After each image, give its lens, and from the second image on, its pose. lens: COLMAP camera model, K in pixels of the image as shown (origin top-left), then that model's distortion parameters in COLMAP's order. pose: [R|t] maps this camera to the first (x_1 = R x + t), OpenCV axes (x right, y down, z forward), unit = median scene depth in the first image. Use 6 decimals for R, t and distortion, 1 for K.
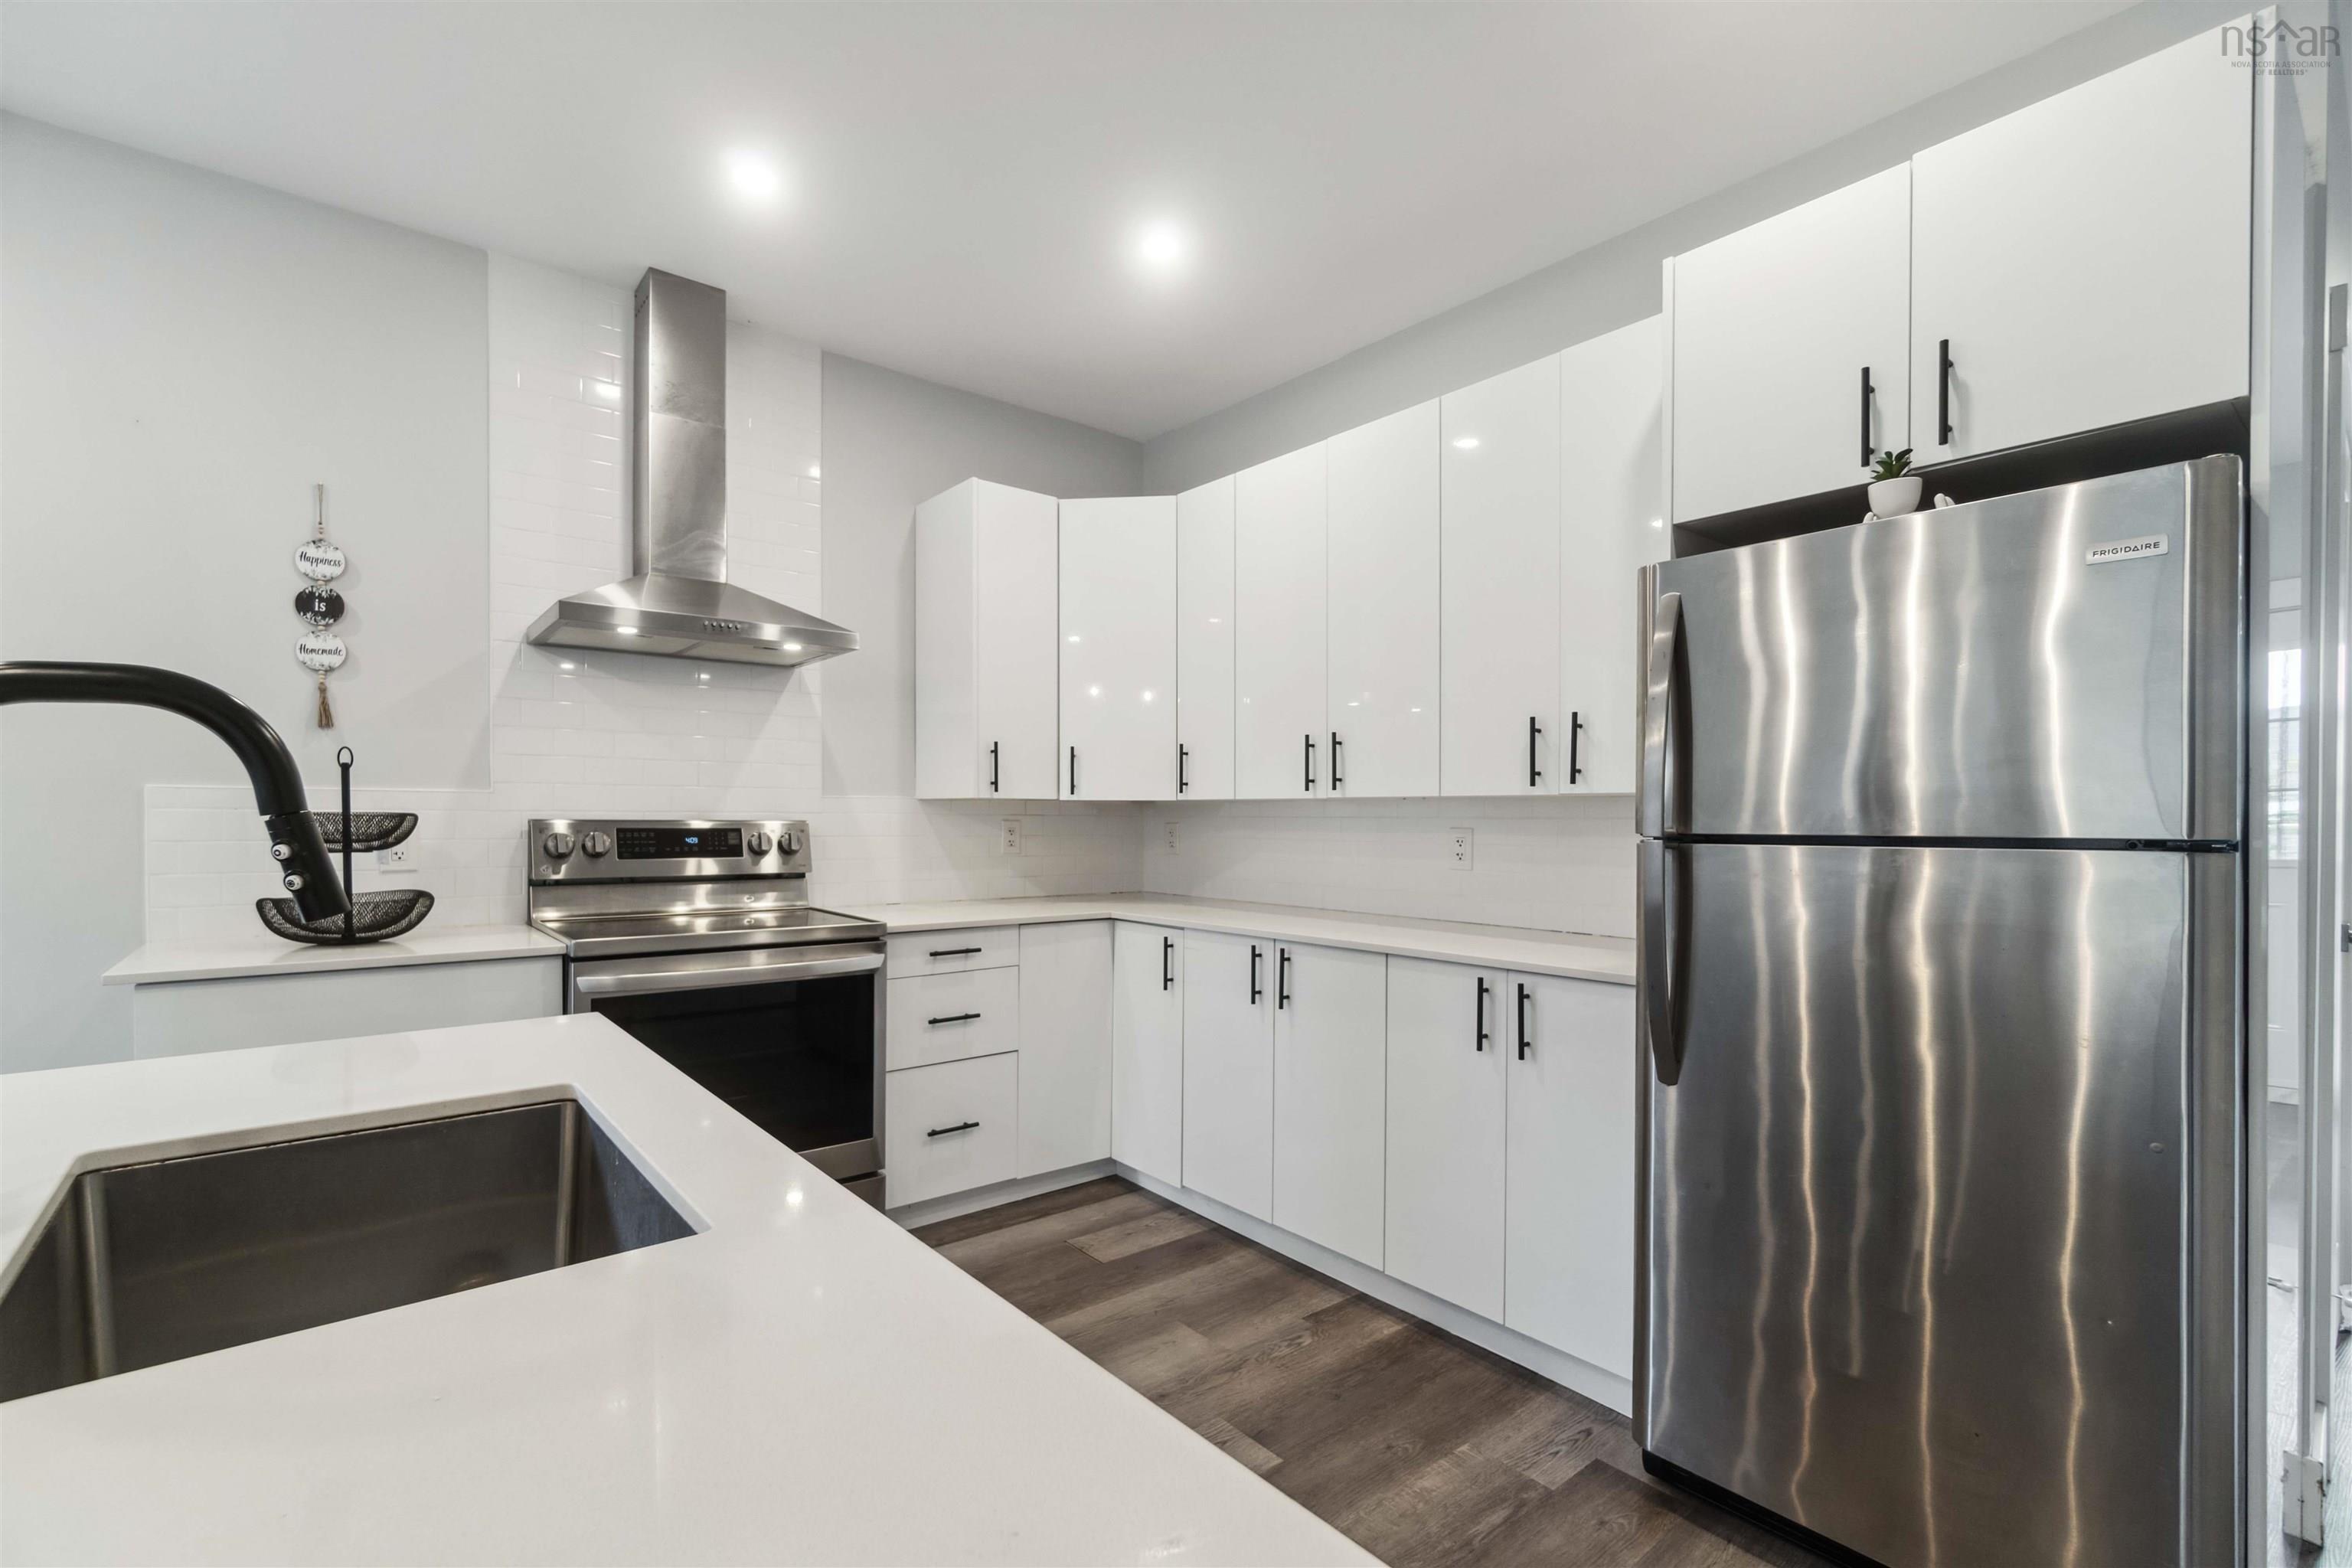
lens RADIAL K [[1025.3, 0, 1155.9], [0, 1025.3, 823.0], [0, 0, 1]] dist [0.000574, 0.000207]
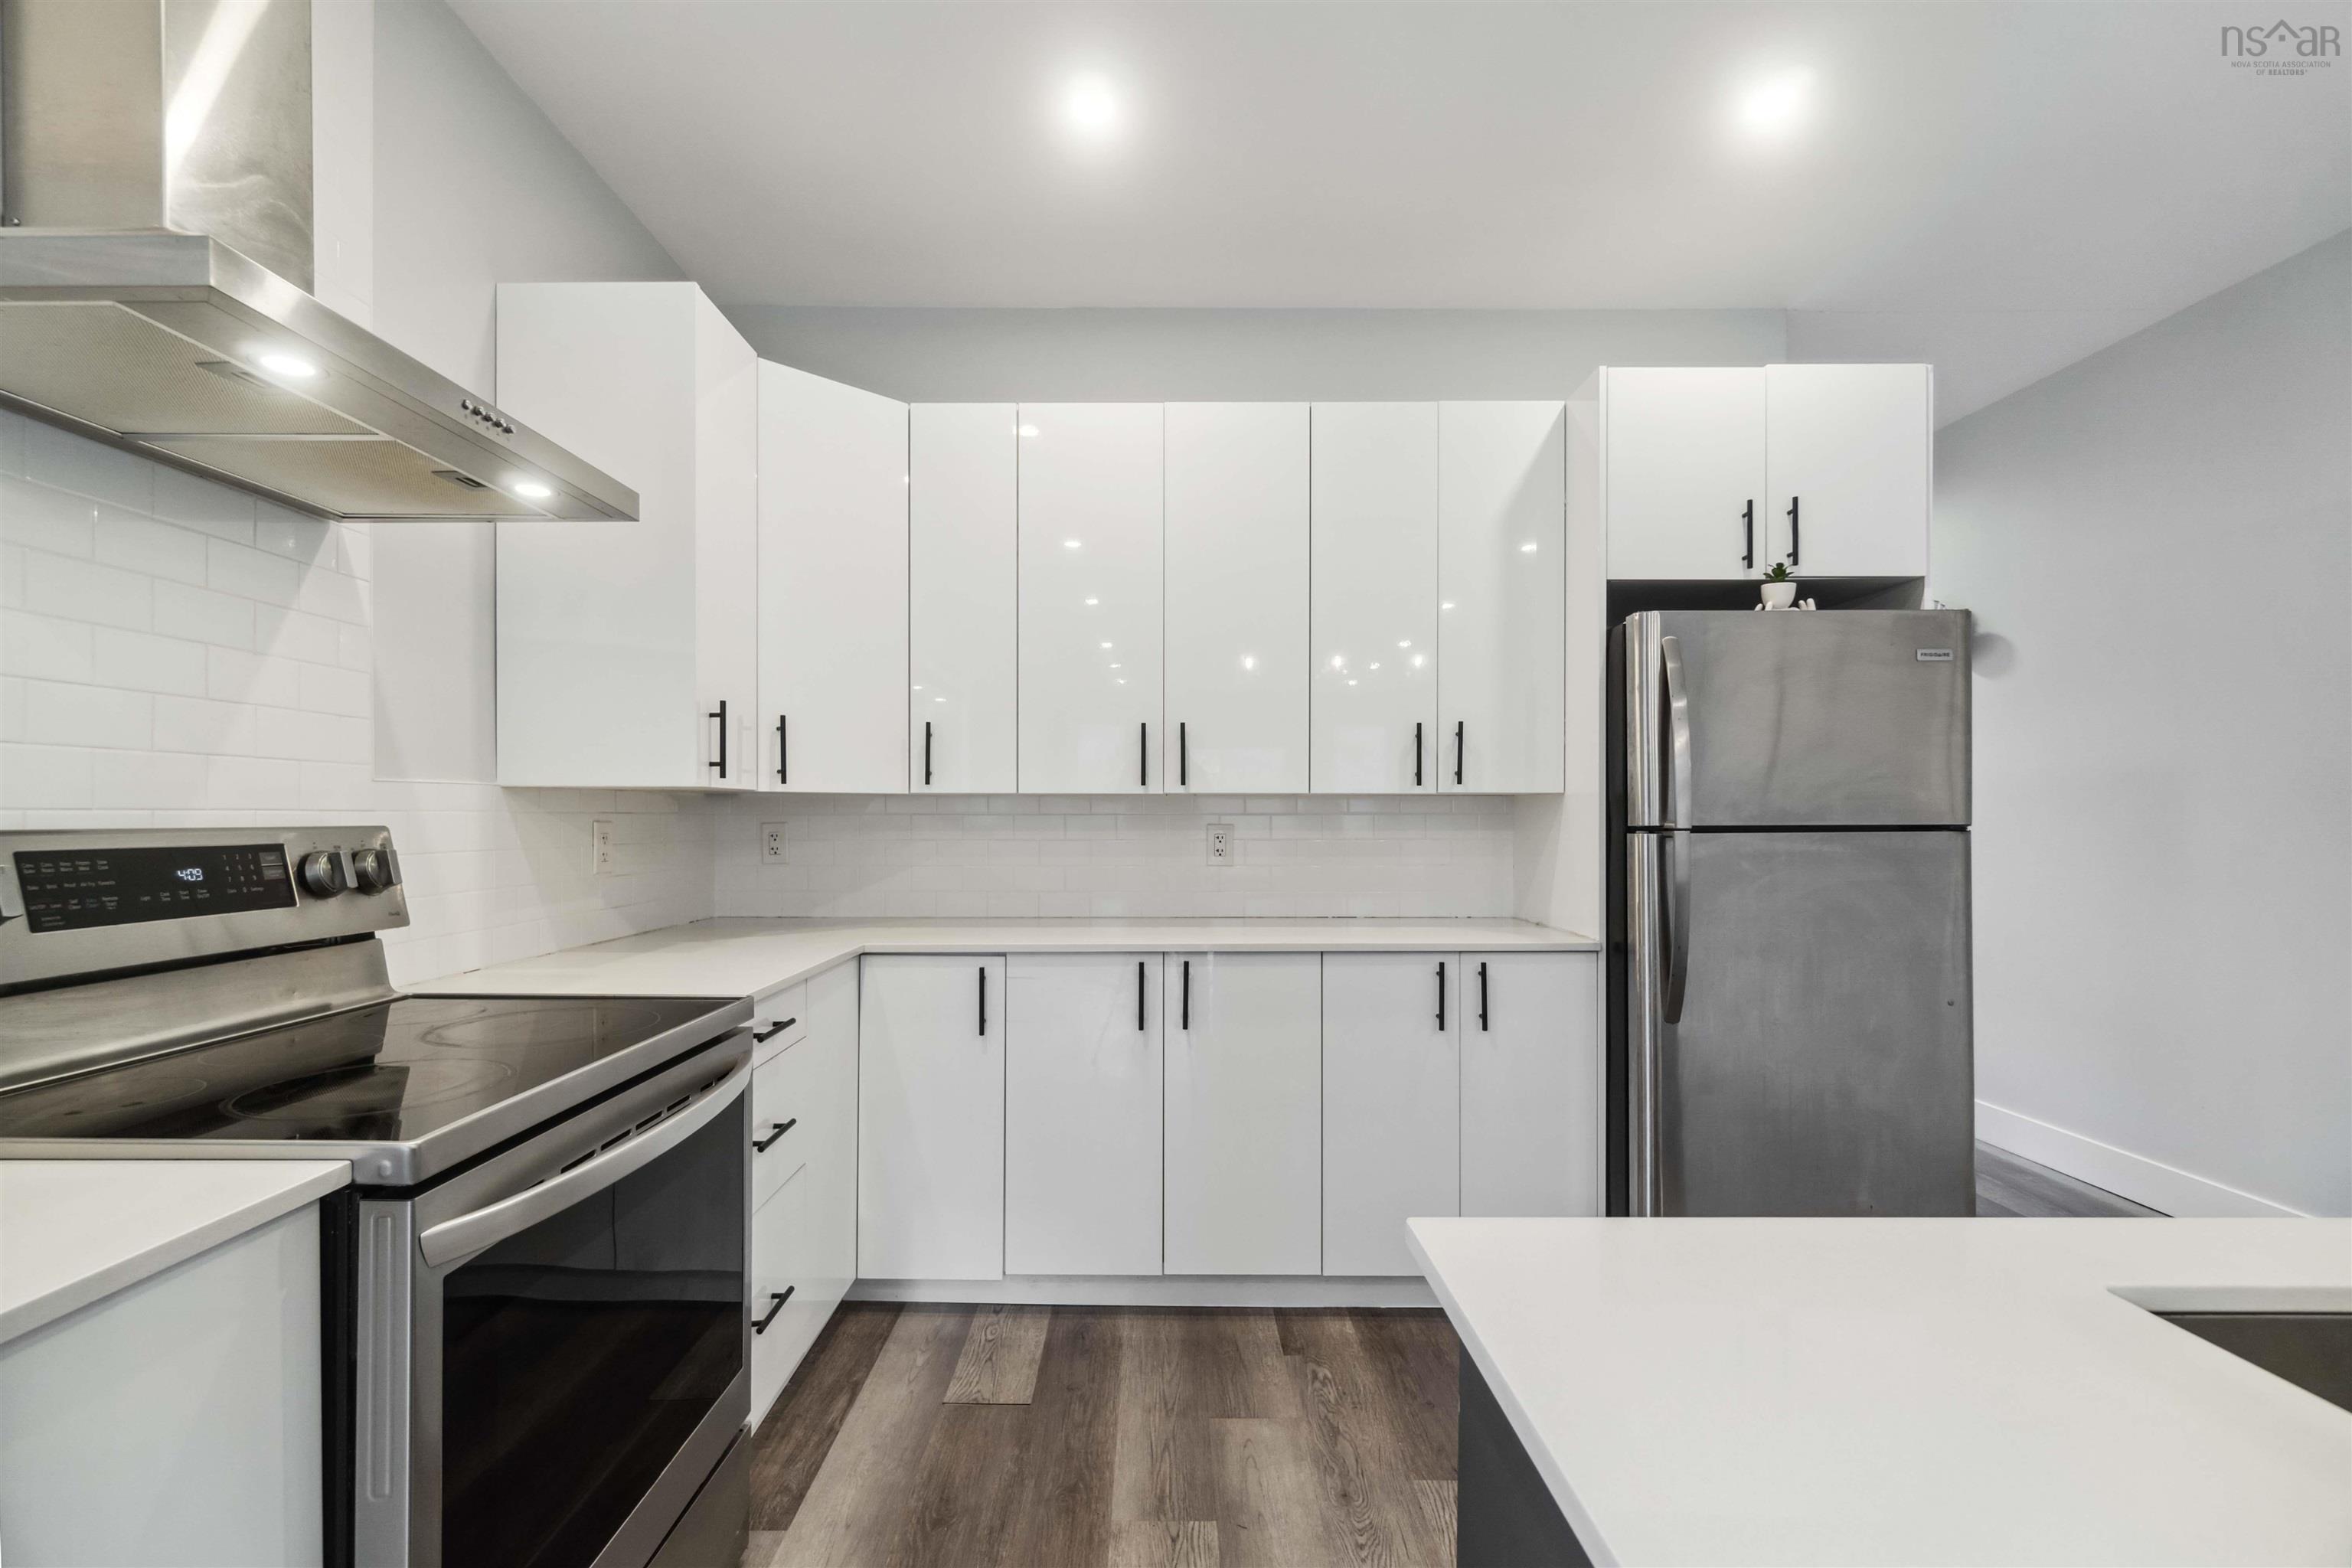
lens RADIAL K [[1026.6, 0, 1152.6], [0, 1026.6, 812.9], [0, 0, 1]] dist [-0.000847, 0.000026]
pose [[0.635941, -0.004156, 0.771726, -0.597172], [0.007652, 0.999970, -0.000921, -0.006695], [-0.771699, 0.006491, 0.635954, 0.459888]]
